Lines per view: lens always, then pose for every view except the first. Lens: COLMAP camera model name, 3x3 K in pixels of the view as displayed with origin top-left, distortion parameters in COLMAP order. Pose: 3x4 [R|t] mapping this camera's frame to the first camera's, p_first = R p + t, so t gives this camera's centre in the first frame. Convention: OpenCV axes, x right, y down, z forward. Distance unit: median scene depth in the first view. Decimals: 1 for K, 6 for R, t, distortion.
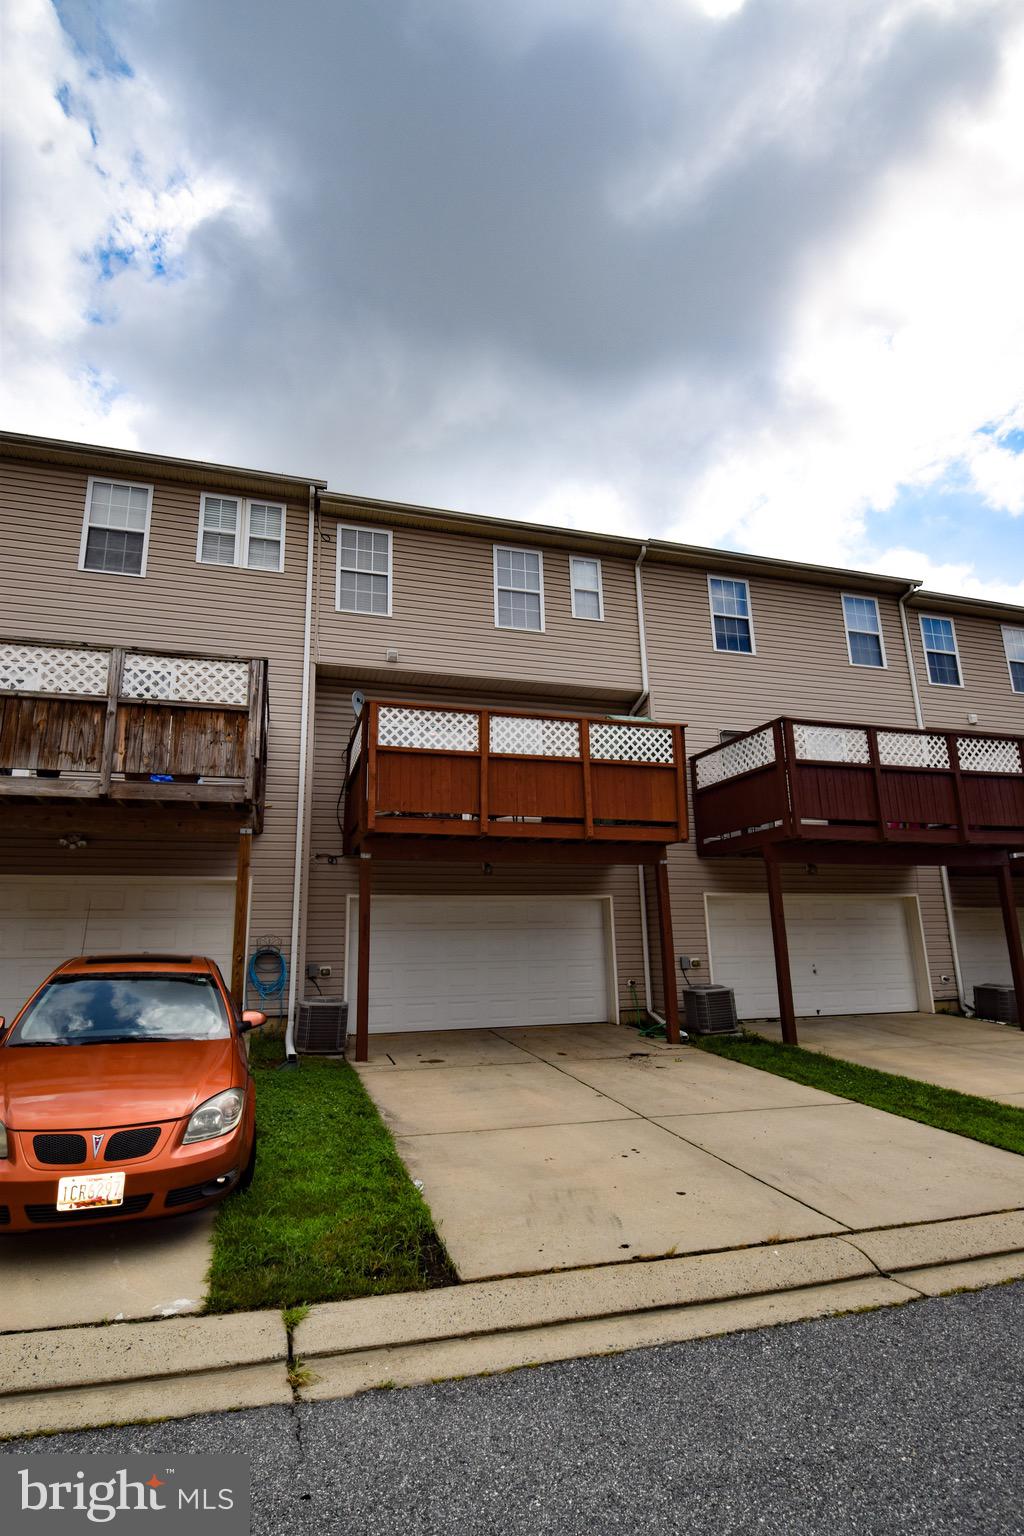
lens RADIAL K [[767.6, 0, 496.6], [0, 767.6, 763.3], [0, 0, 1]] dist [0.021754, -0.033188]
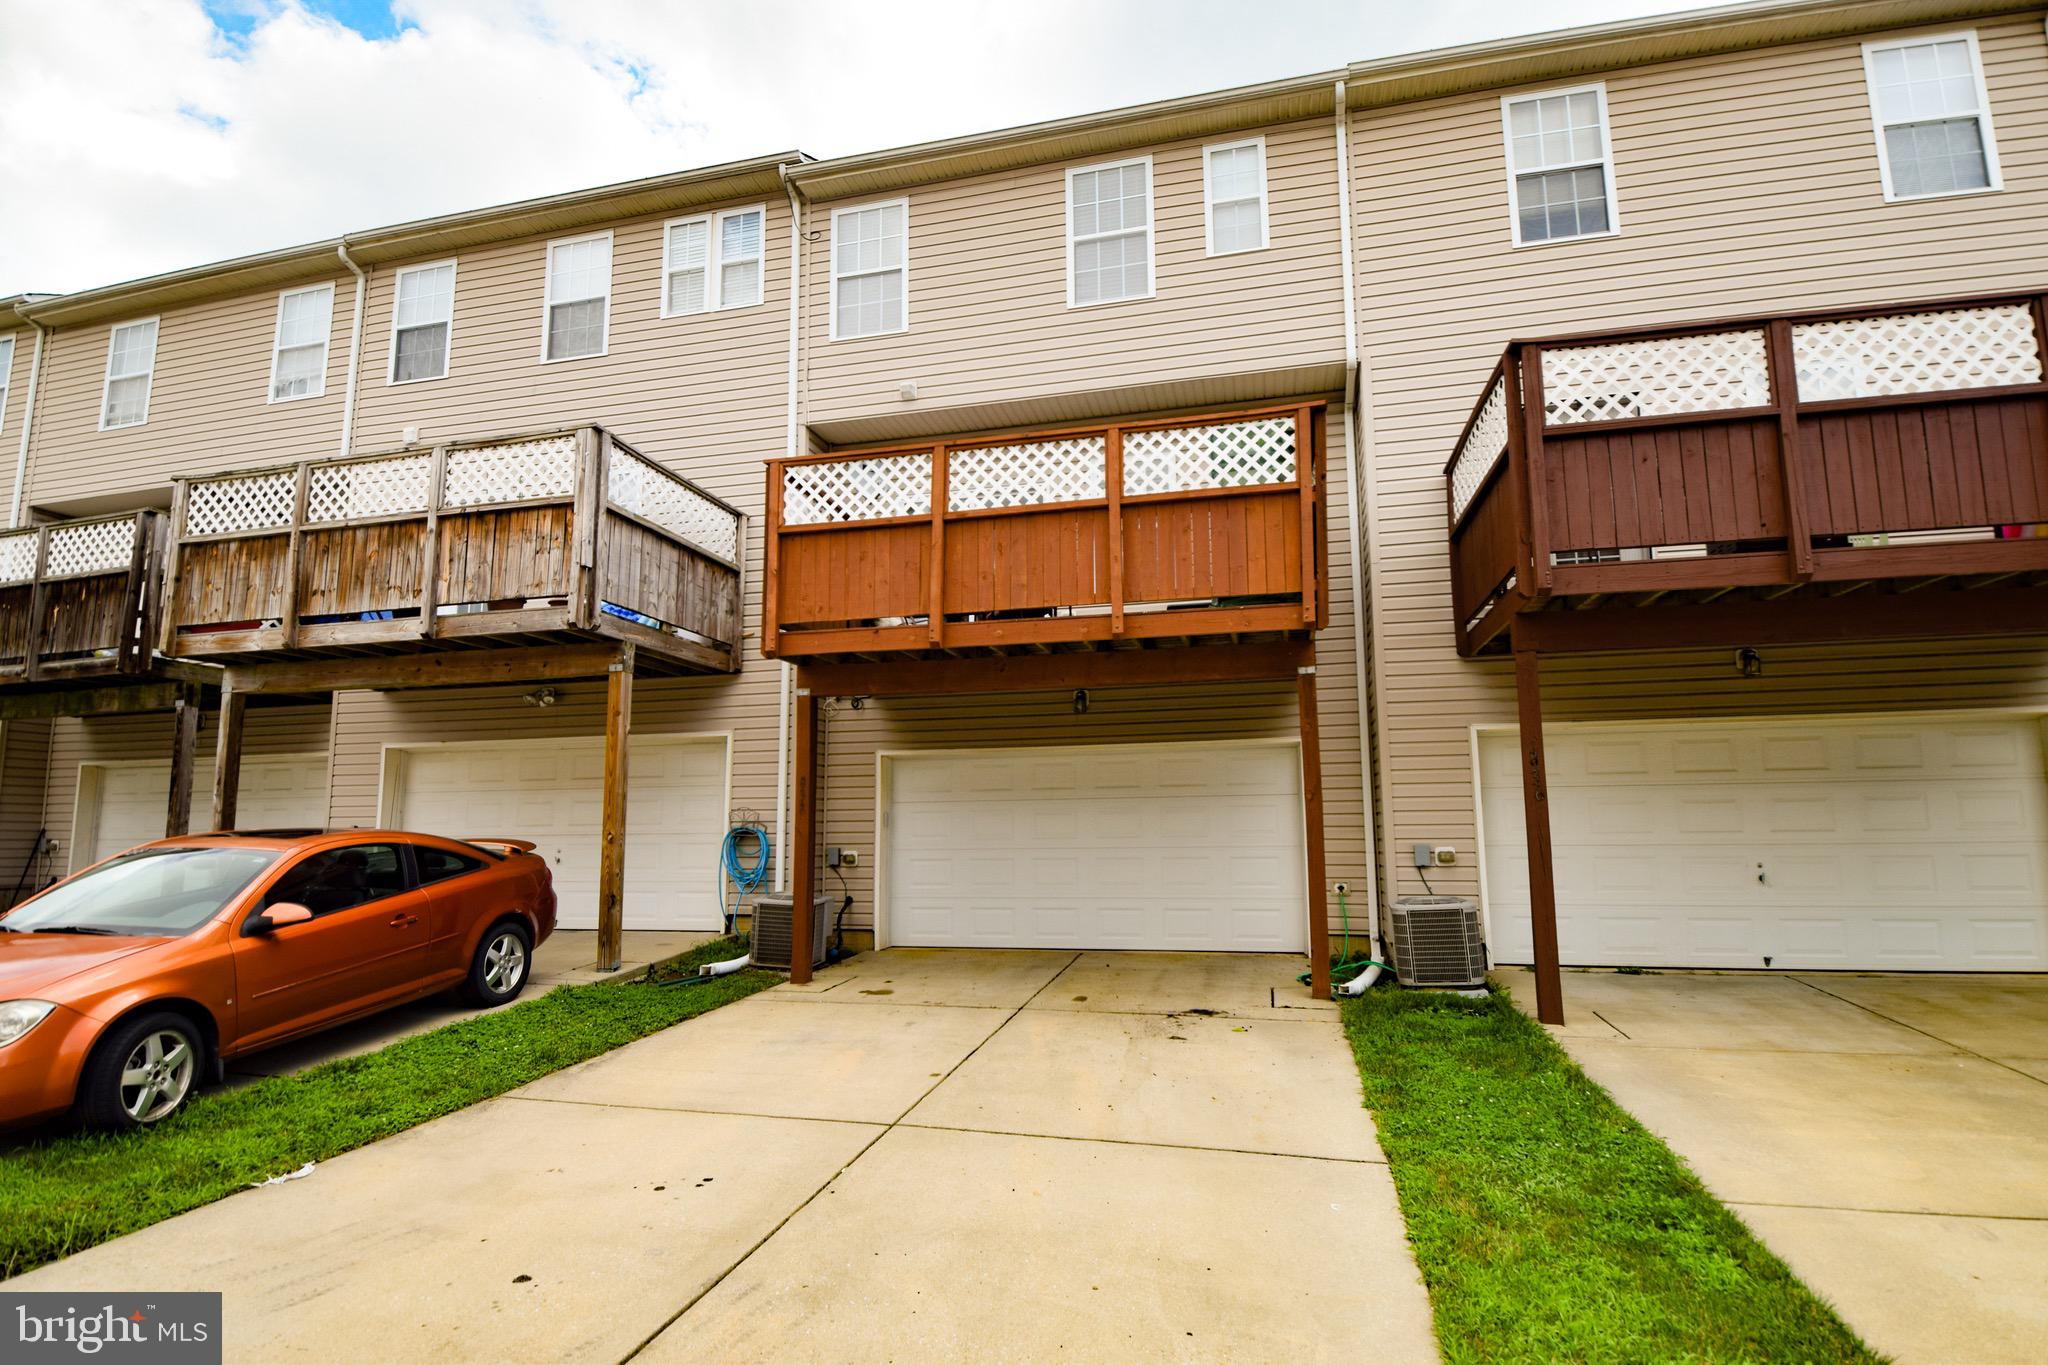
lens RADIAL K [[1023.4, 0, 1021.2], [0, 1023.4, 703.1], [0, 0, 1]] dist [0.021754, -0.033188]
pose [[0.859059, -0.058653, -0.508505, 0.415915], [0.113931, 0.990403, 0.078236, 0.073641], [0.499037, -0.125143, 0.857497, 0.288570]]
